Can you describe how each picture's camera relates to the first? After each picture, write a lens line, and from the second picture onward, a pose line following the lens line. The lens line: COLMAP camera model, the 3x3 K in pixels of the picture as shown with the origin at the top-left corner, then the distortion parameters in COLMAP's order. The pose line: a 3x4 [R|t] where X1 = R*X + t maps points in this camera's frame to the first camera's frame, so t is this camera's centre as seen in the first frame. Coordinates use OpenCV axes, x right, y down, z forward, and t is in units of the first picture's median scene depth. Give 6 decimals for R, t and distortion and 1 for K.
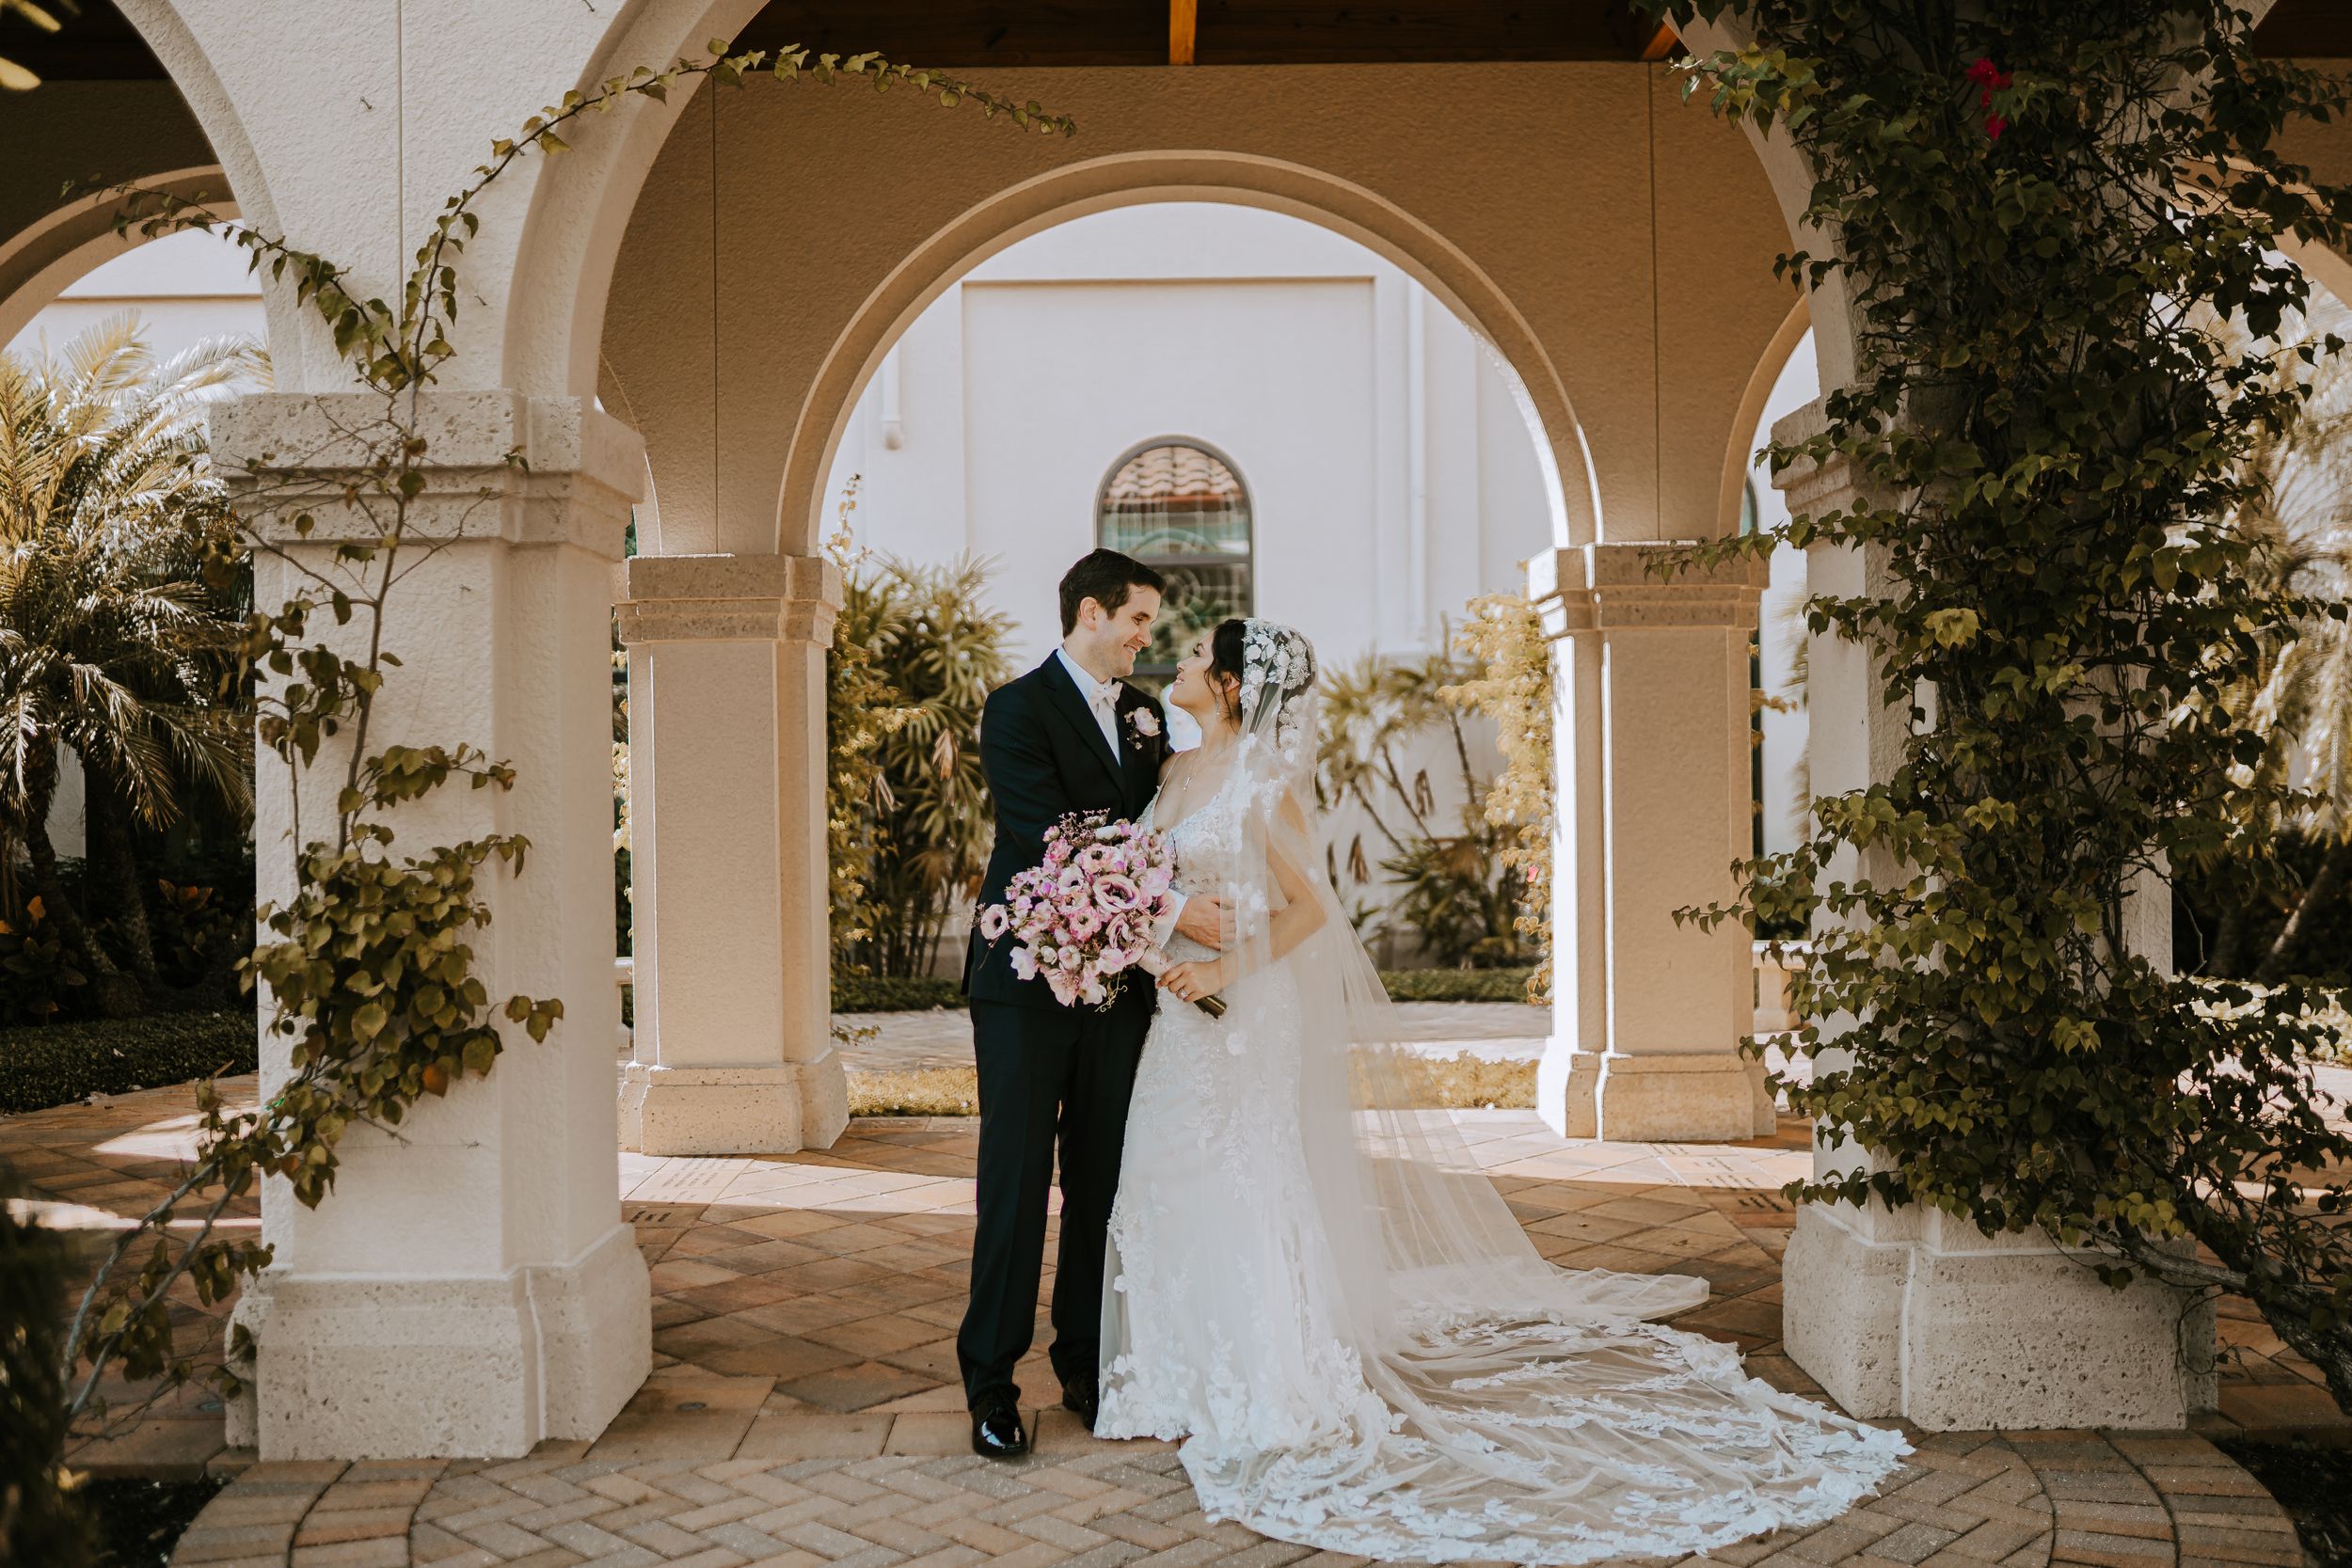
lens RADIAL K [[2223.3, 0, 1176.3], [0, 2223.3, 824.7], [0, 0, 1]] dist [-0.067385, 0.055665]
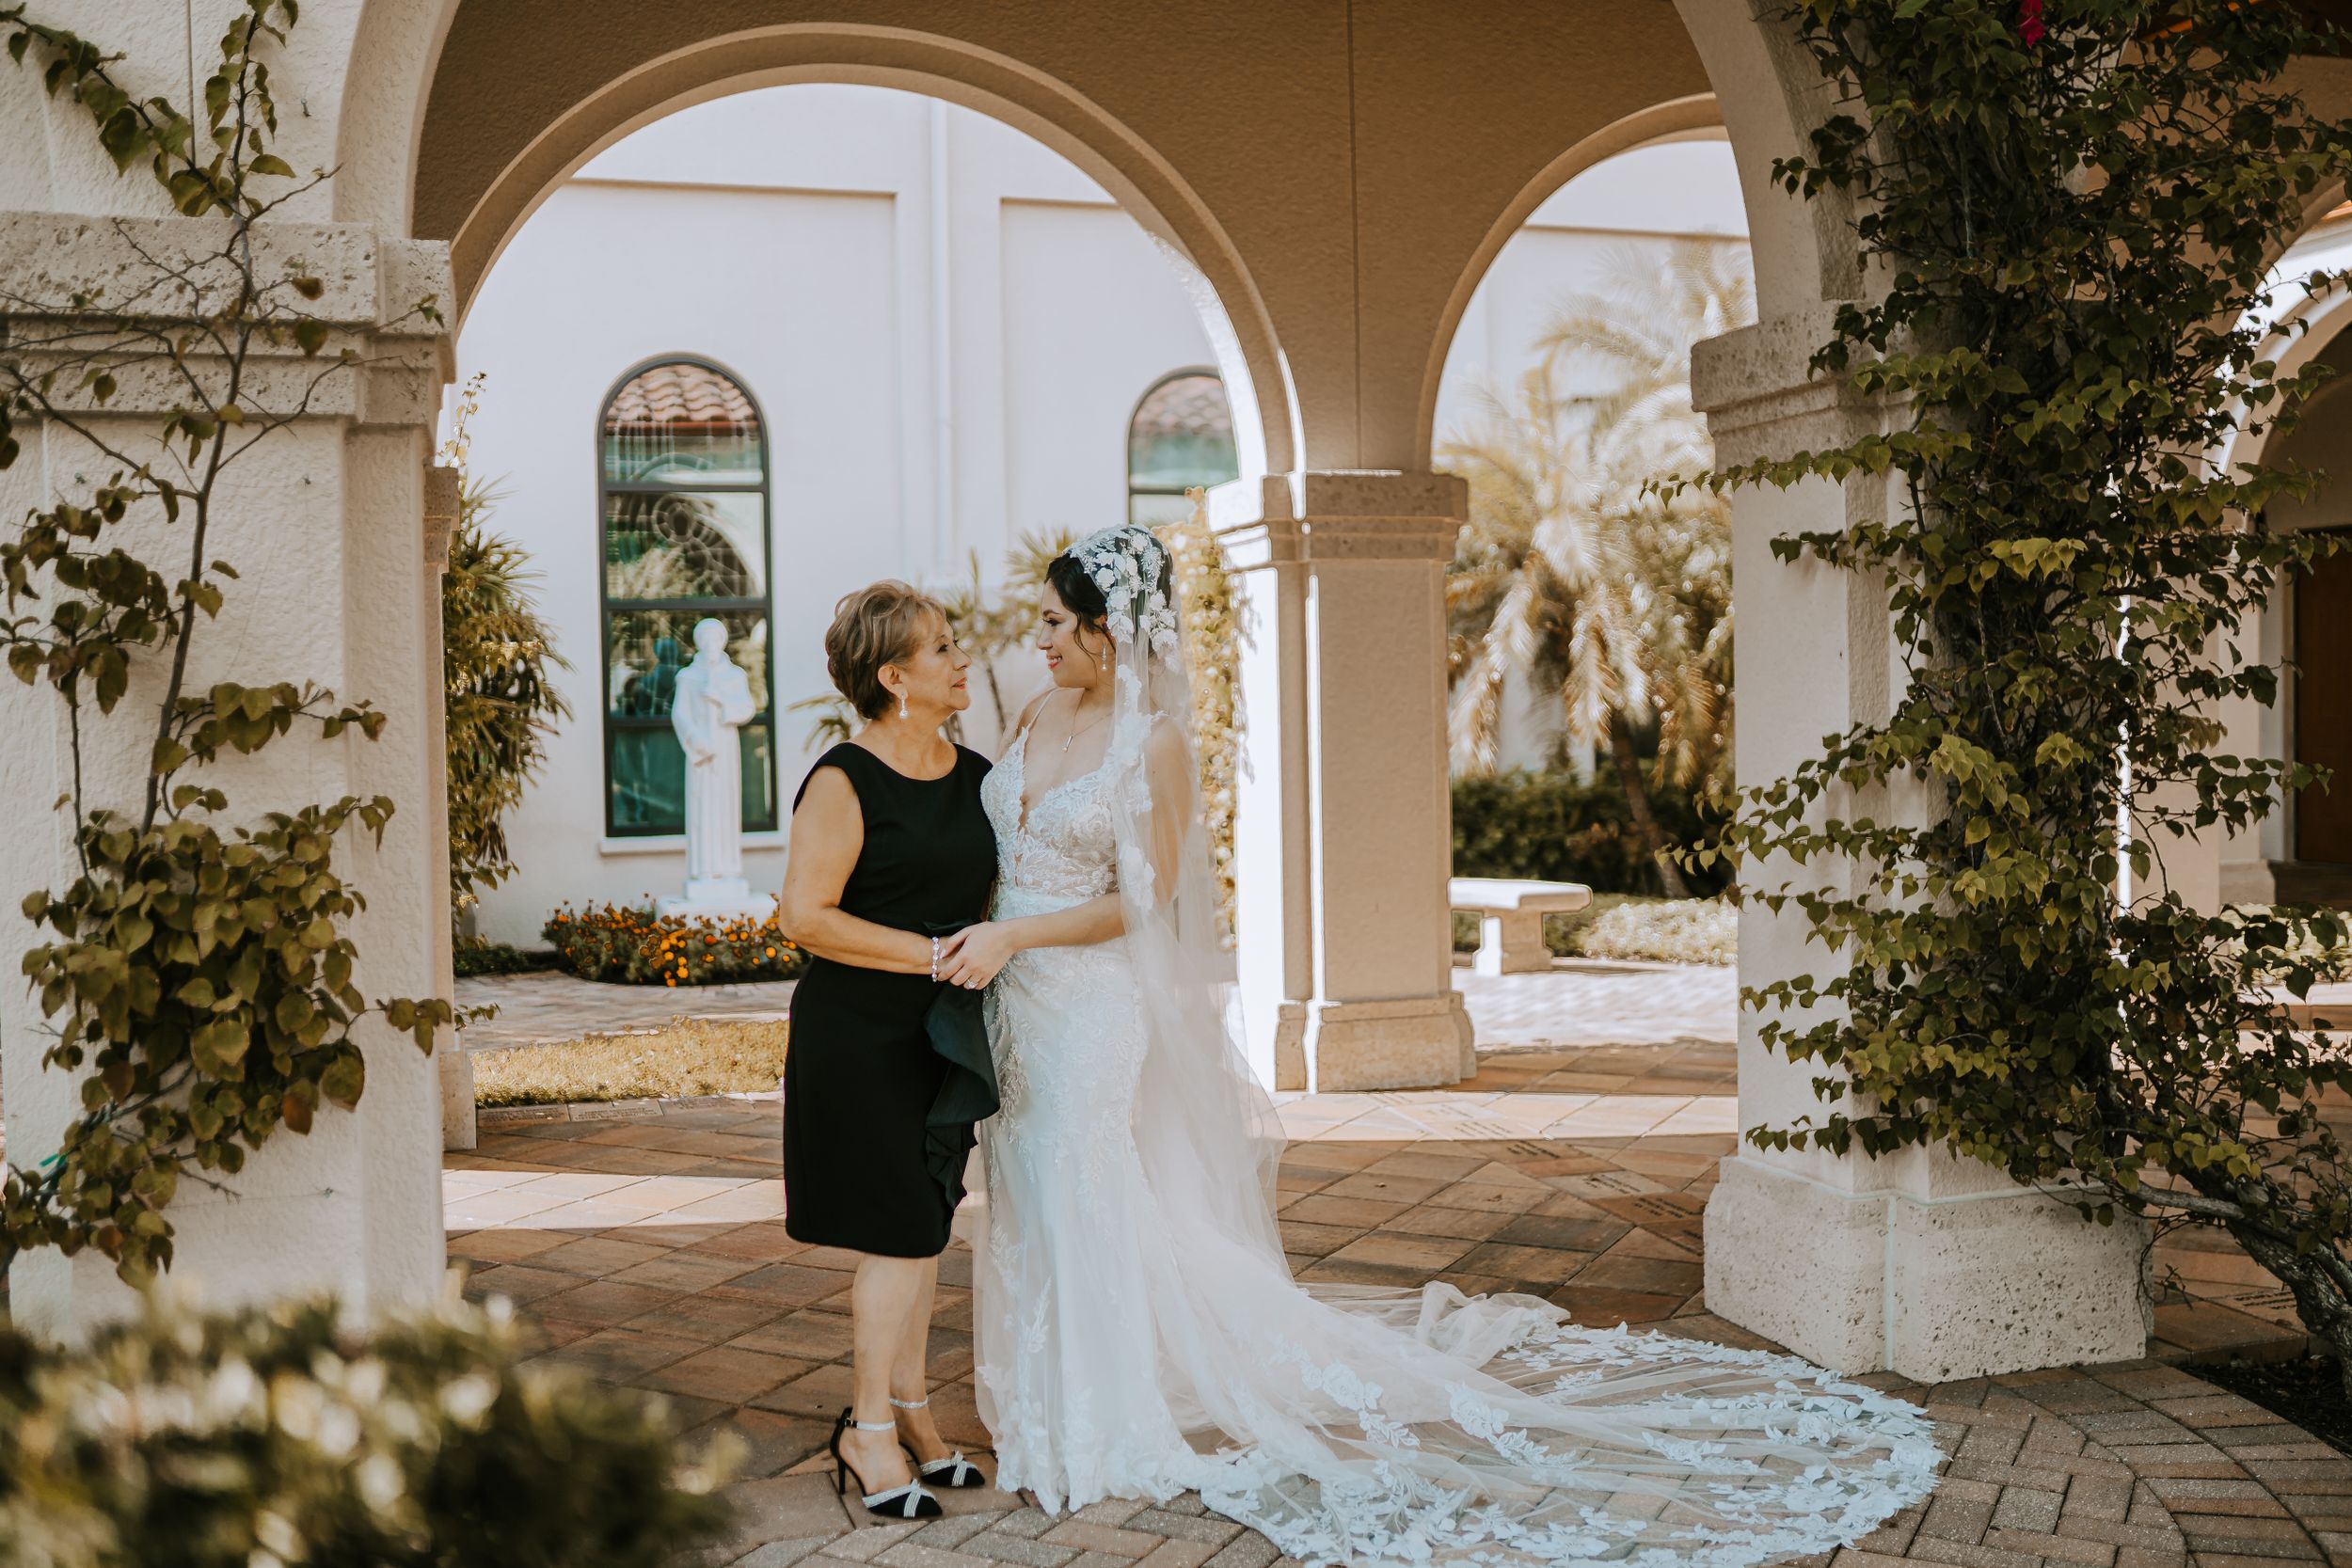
lens RADIAL K [[2223.3, 0, 1176.3], [0, 2223.3, 824.7], [0, 0, 1]] dist [-0.067385, 0.055665]
pose [[0.957895, -0.020755, 0.286366, -0.250386], [0.013263, 0.999518, 0.028079, -0.003569], [-0.286811, -0.023099, 0.957709, 0.167492]]
